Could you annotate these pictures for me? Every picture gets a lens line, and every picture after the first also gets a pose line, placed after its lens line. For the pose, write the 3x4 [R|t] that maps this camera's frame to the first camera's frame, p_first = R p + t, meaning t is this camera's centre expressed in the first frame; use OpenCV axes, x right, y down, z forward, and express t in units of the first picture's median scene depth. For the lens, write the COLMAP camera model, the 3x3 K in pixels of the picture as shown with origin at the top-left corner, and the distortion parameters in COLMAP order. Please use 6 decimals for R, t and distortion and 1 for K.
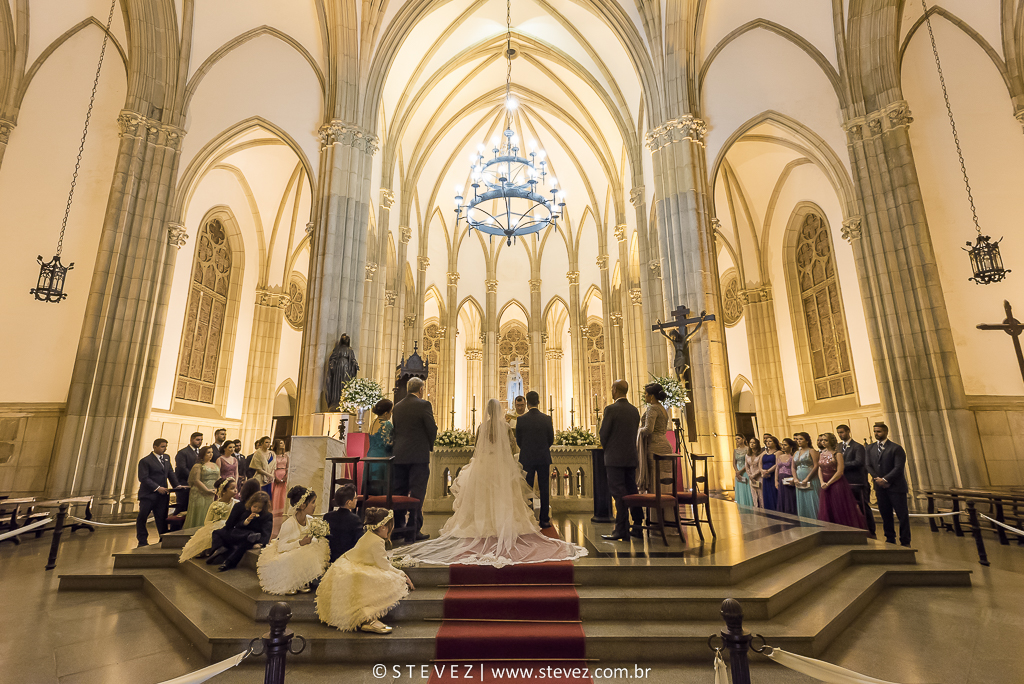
lens RADIAL K [[488.5, 0, 511.3], [0, 488.5, 344.9], [0, 0, 1]] dist [0.021688, -0.005448]
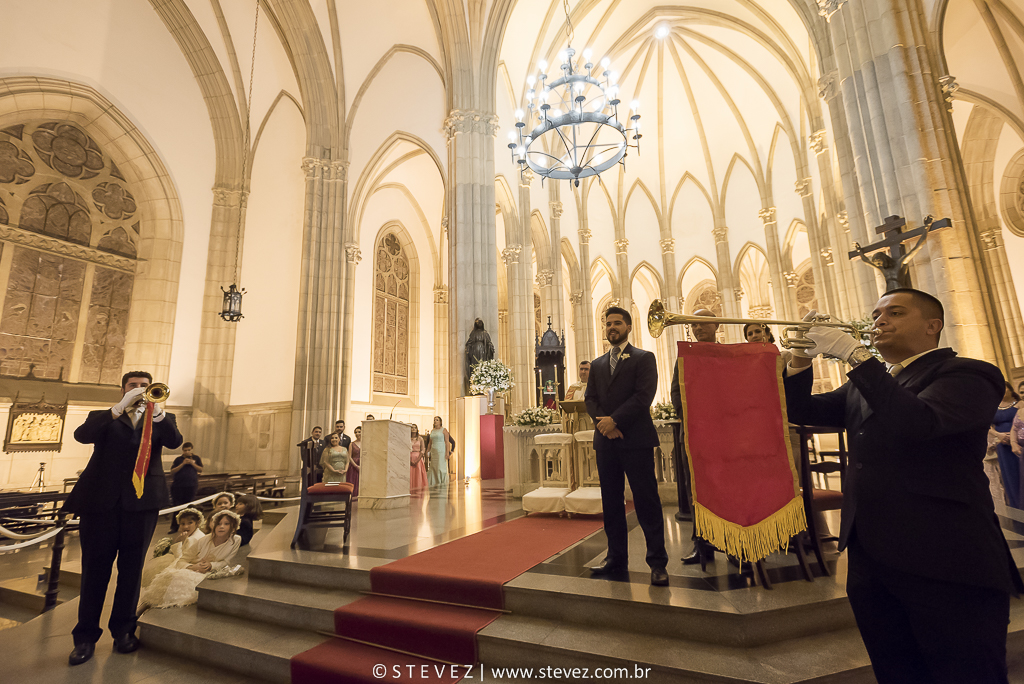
lens RADIAL K [[488.5, 0, 509.7], [0, 488.5, 345.4], [0, 0, 1]] dist [0.021688, -0.005448]
pose [[0.893848, -0.105483, -0.435785, 0.134811], [0.122985, 0.992335, 0.012061, 0.025703], [0.431173, -0.064376, 0.899970, 0.103462]]
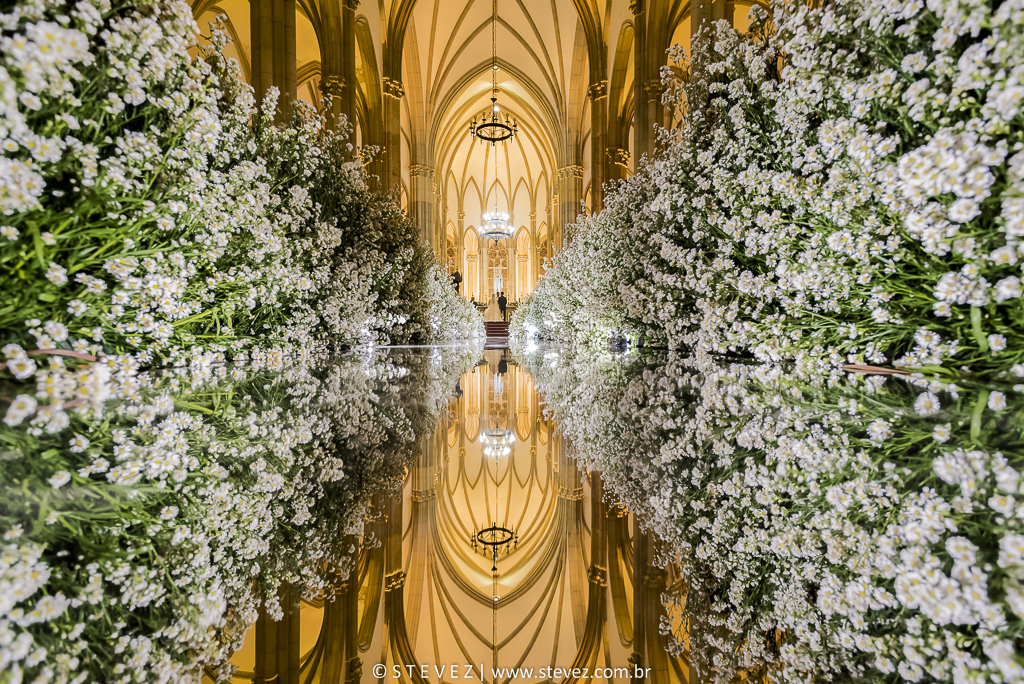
lens RADIAL K [[488.5, 0, 514.6], [0, 488.5, 346.0], [0, 0, 1]] dist [0.021688, -0.005448]
pose [[0.999194, 0.004455, 0.039881, -0.001735], [-0.013994, 0.970110, 0.242261, -0.197096], [-0.037610, -0.242624, 0.969391, -1.323260]]
